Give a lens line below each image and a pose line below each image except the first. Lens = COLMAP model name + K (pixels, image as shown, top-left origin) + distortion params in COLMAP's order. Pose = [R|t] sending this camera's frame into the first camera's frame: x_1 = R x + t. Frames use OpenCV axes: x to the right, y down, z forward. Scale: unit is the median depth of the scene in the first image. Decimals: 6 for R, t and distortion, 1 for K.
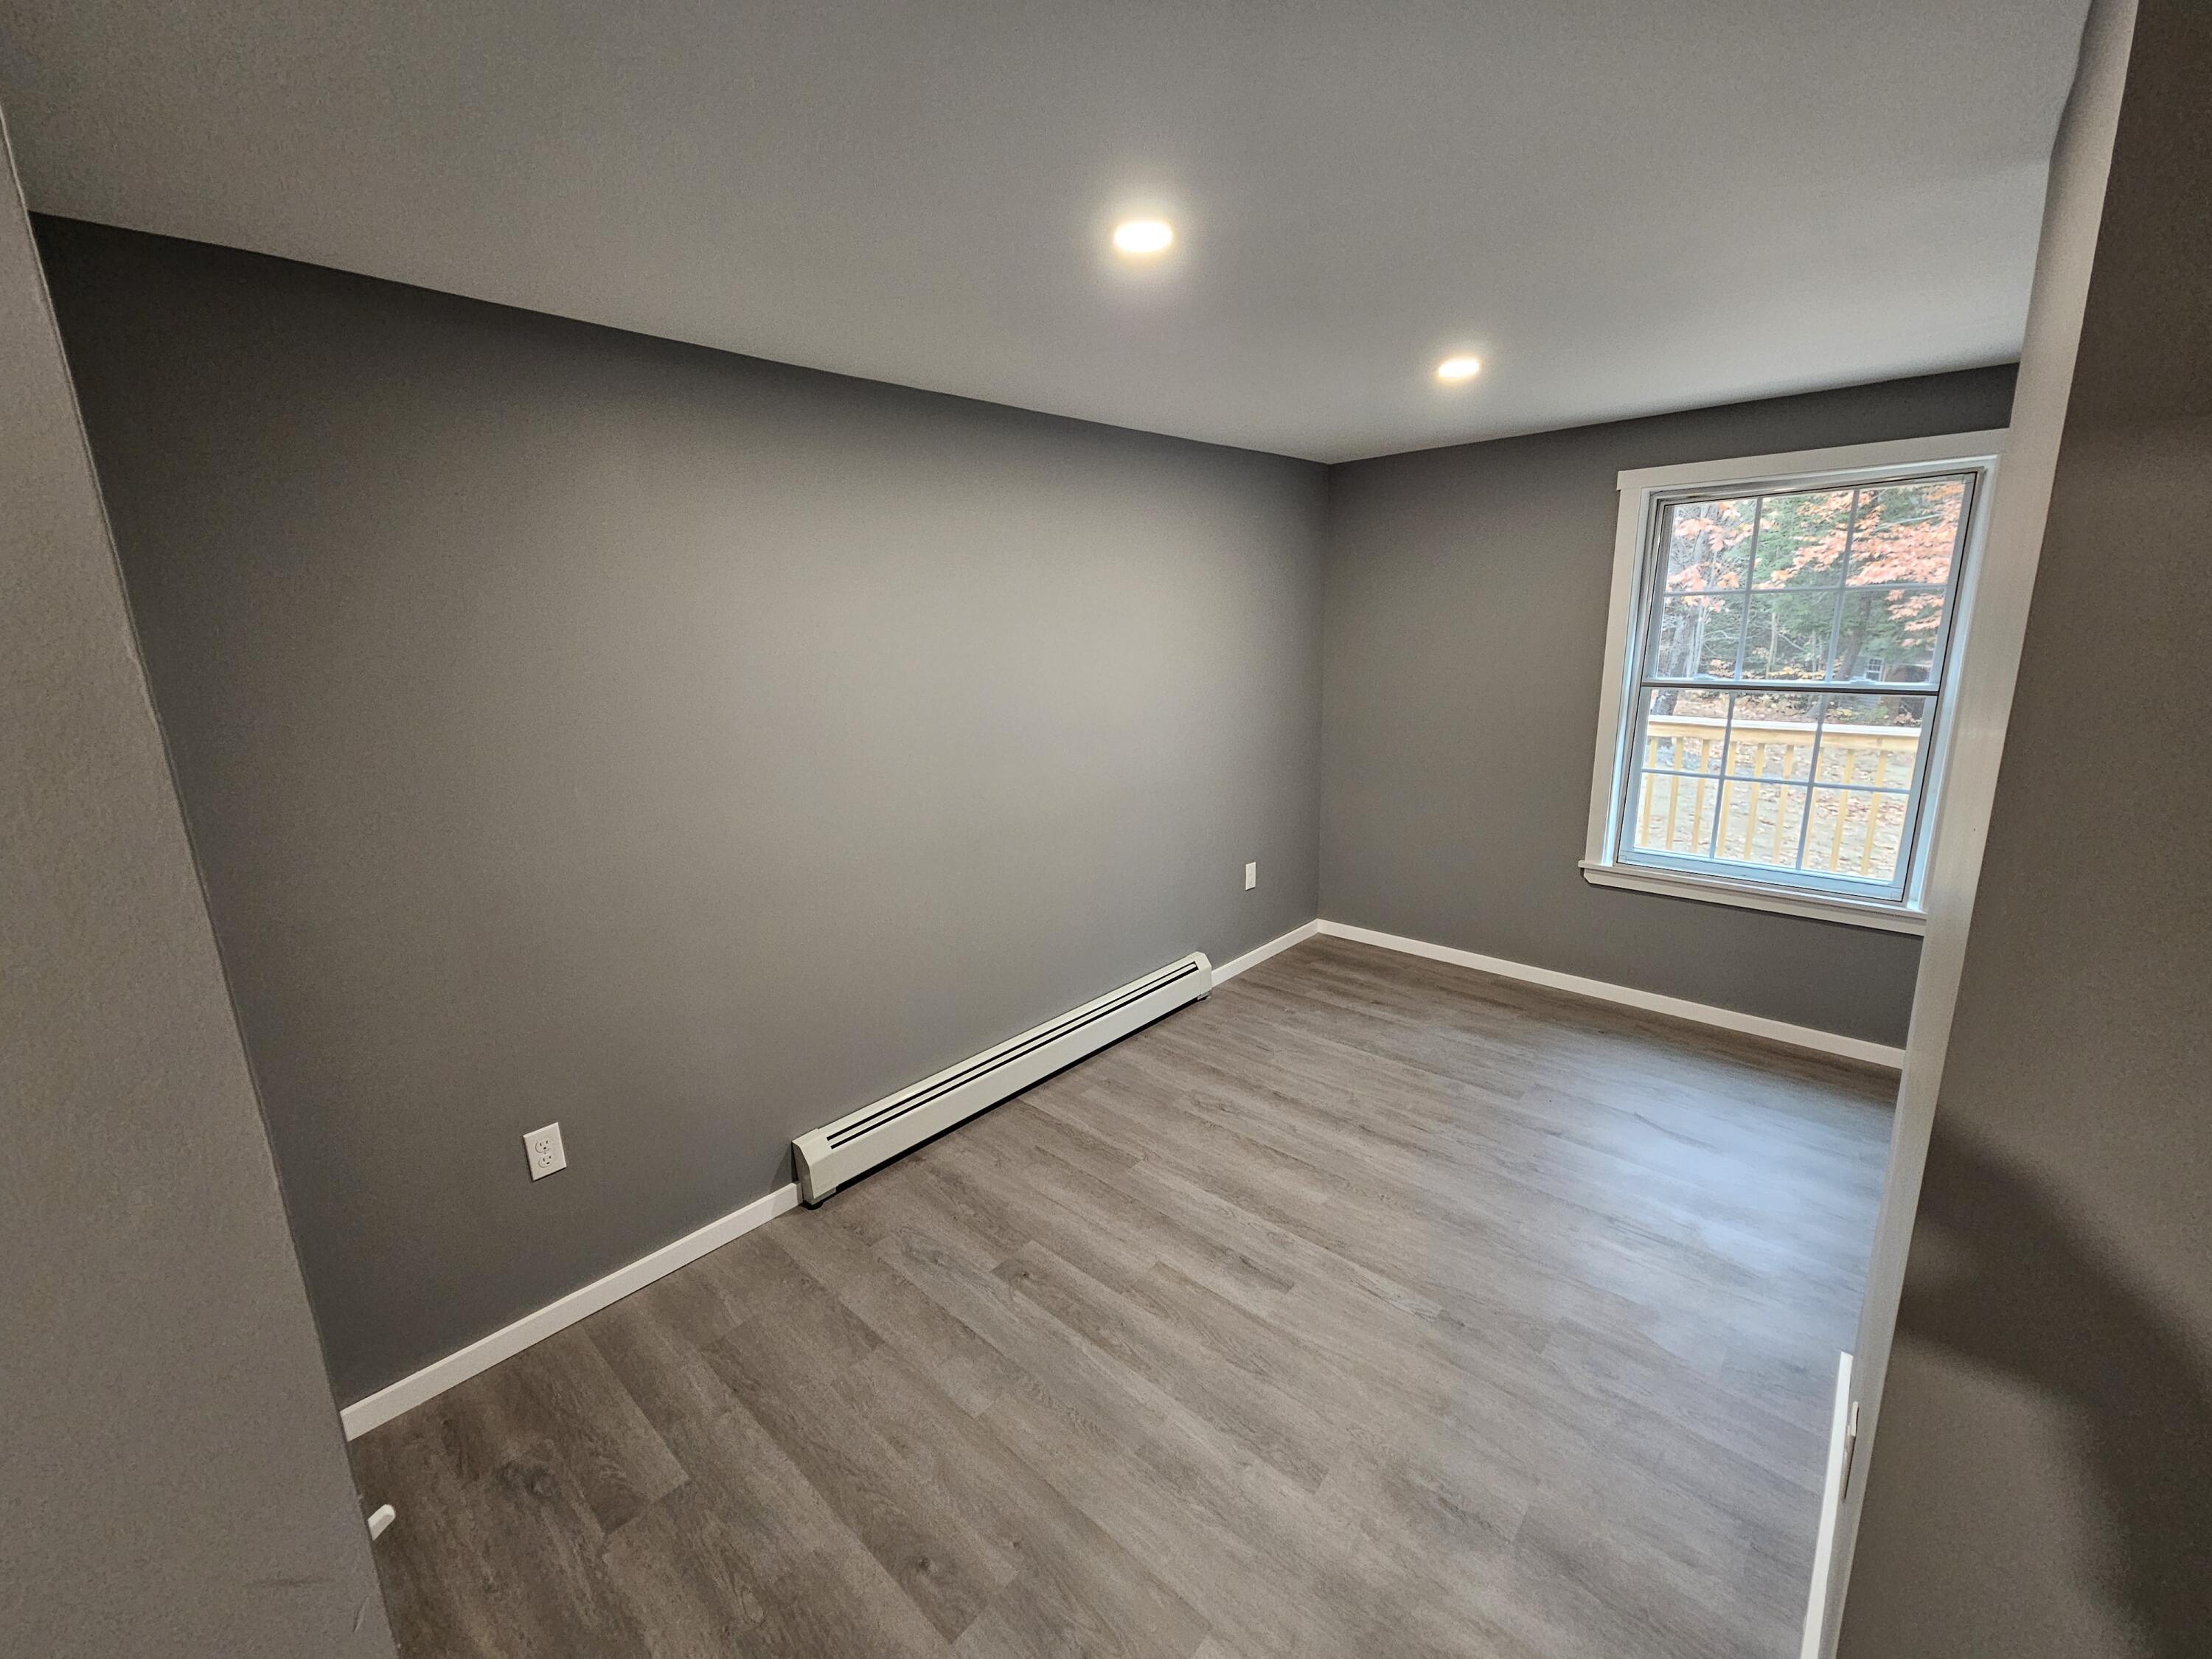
lens RADIAL K [[908.7, 0, 1110.1], [0, 908.7, 832.9], [0, 0, 1]] dist [0.001946, 0.000039]
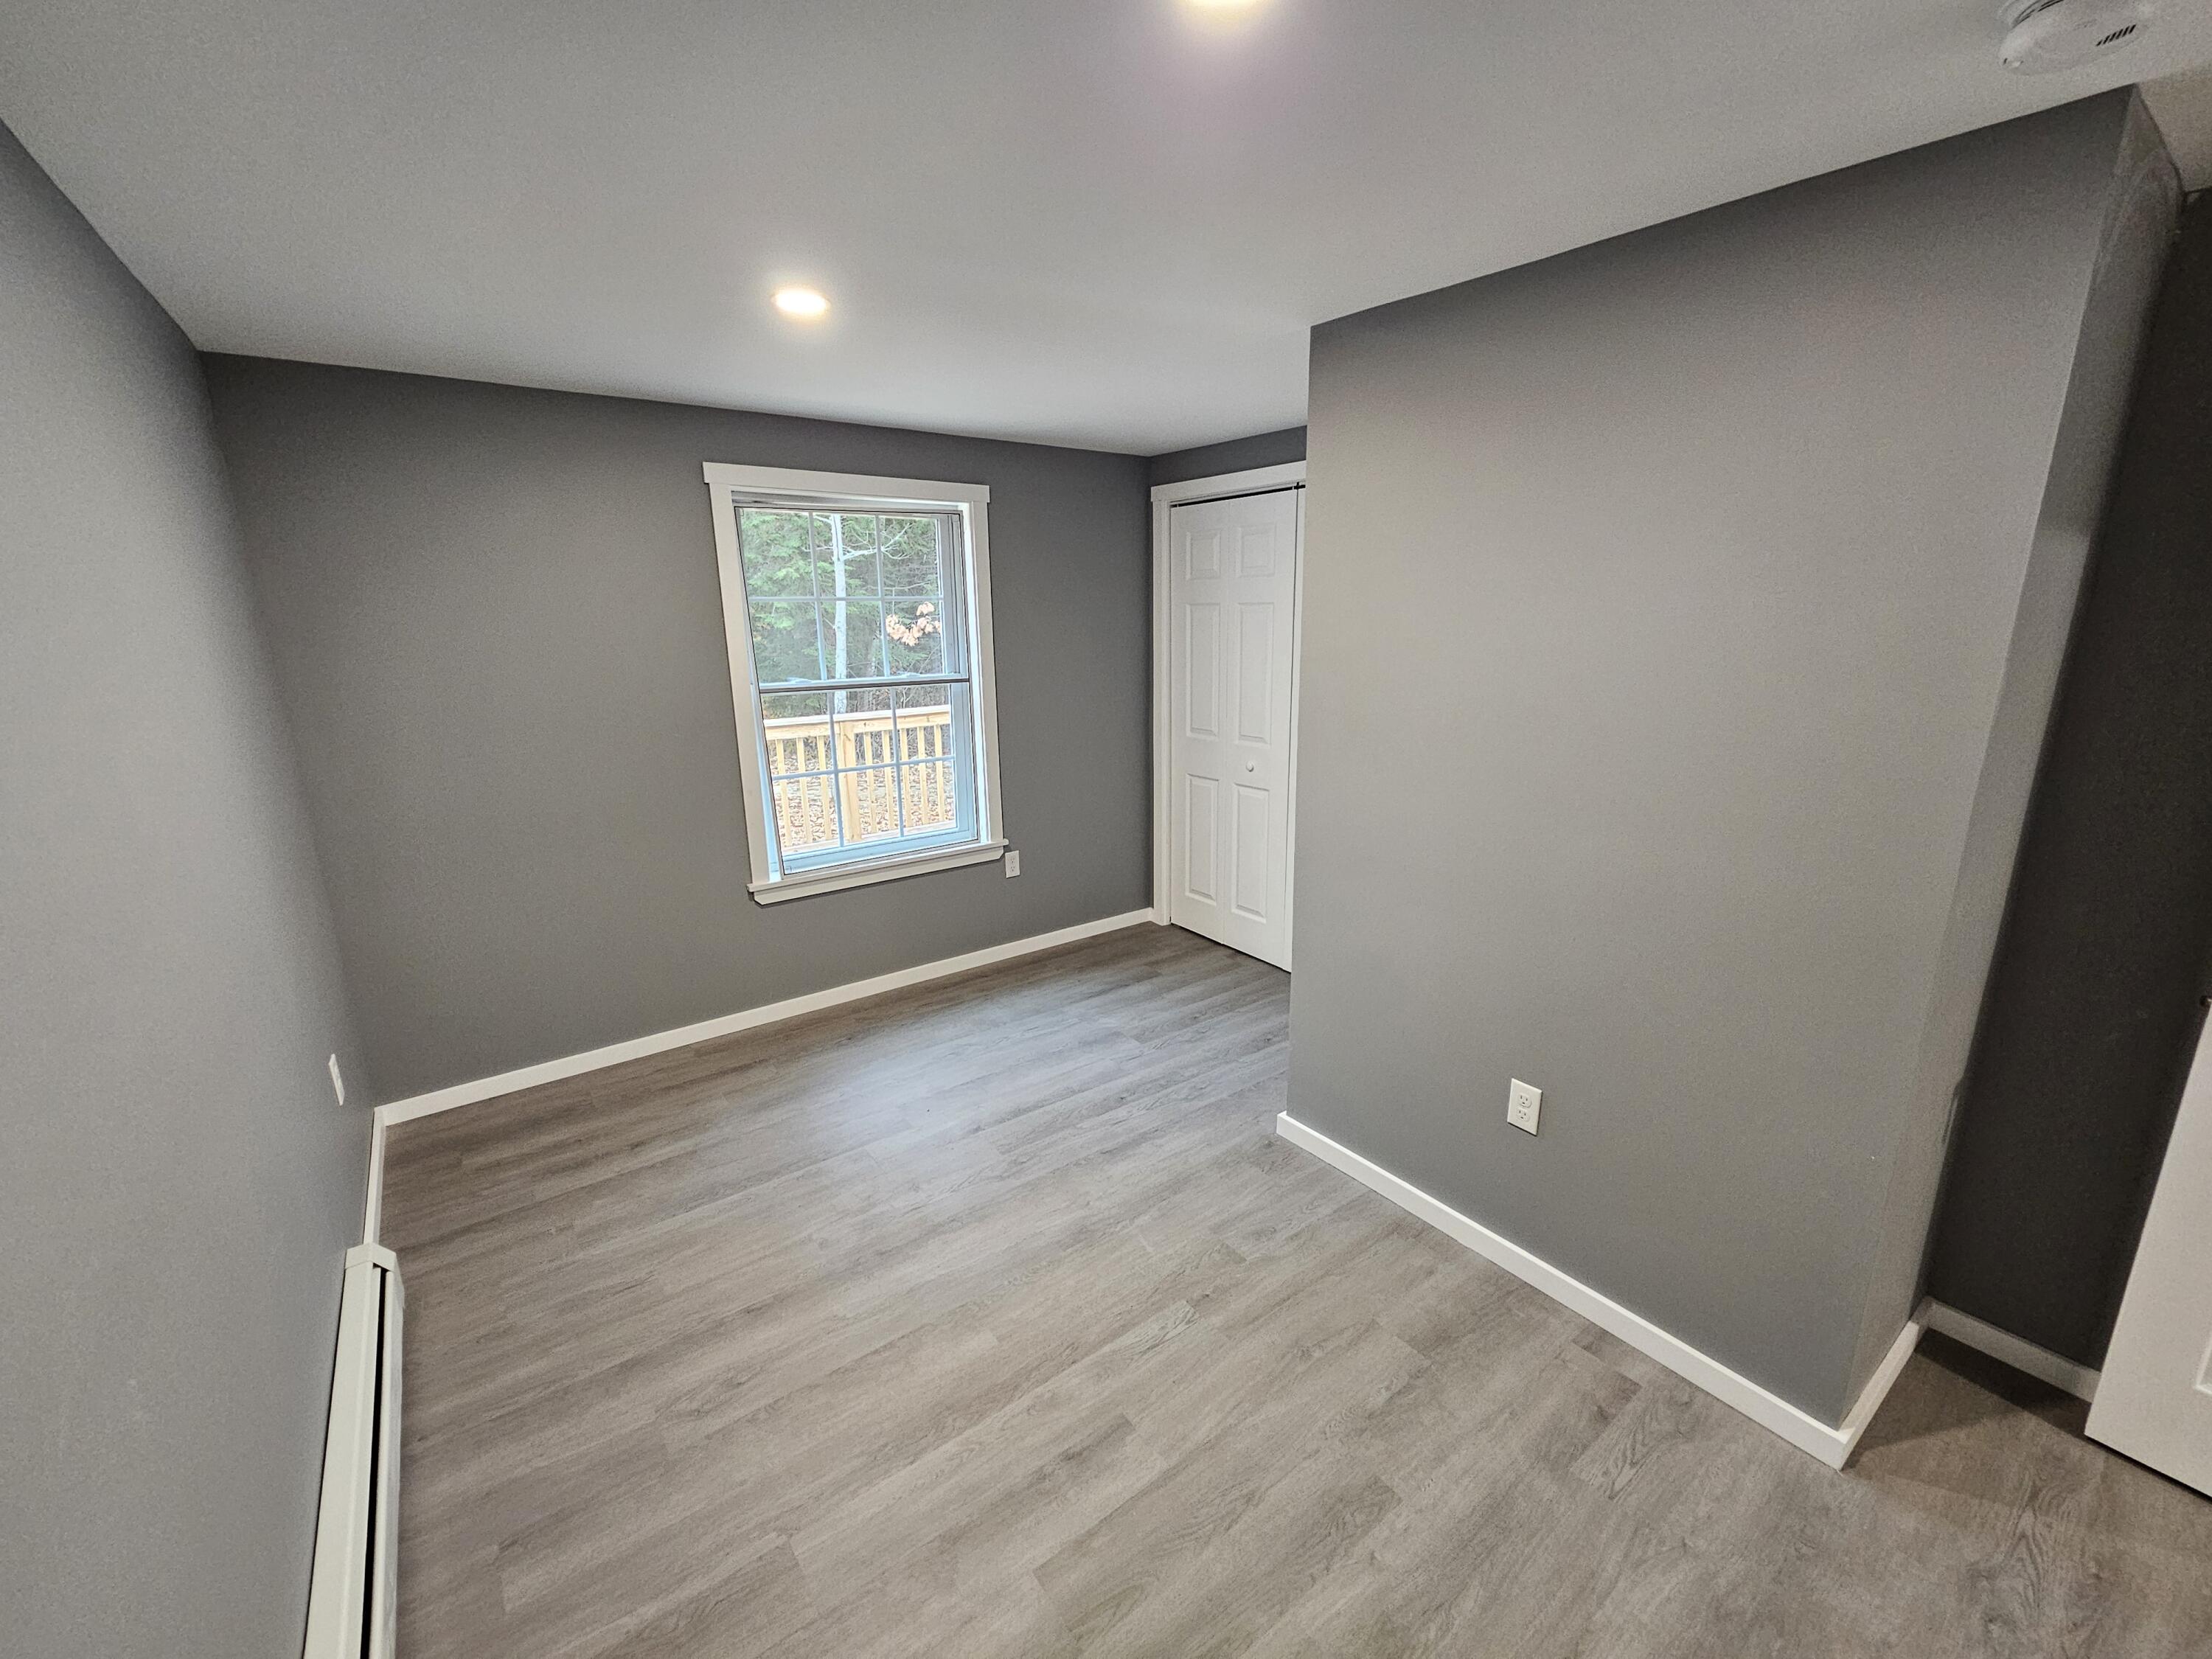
lens RADIAL K [[908.7, 0, 1102.4], [0, 908.7, 828.4], [0, 0, 1]] dist [0.001946, 0.000039]
pose [[0.190993, -0.206567, 0.959610, -0.334515], [0.233229, 0.959160, 0.160050, -0.102852], [-0.953481, 0.193240, 0.231370, 0.505627]]
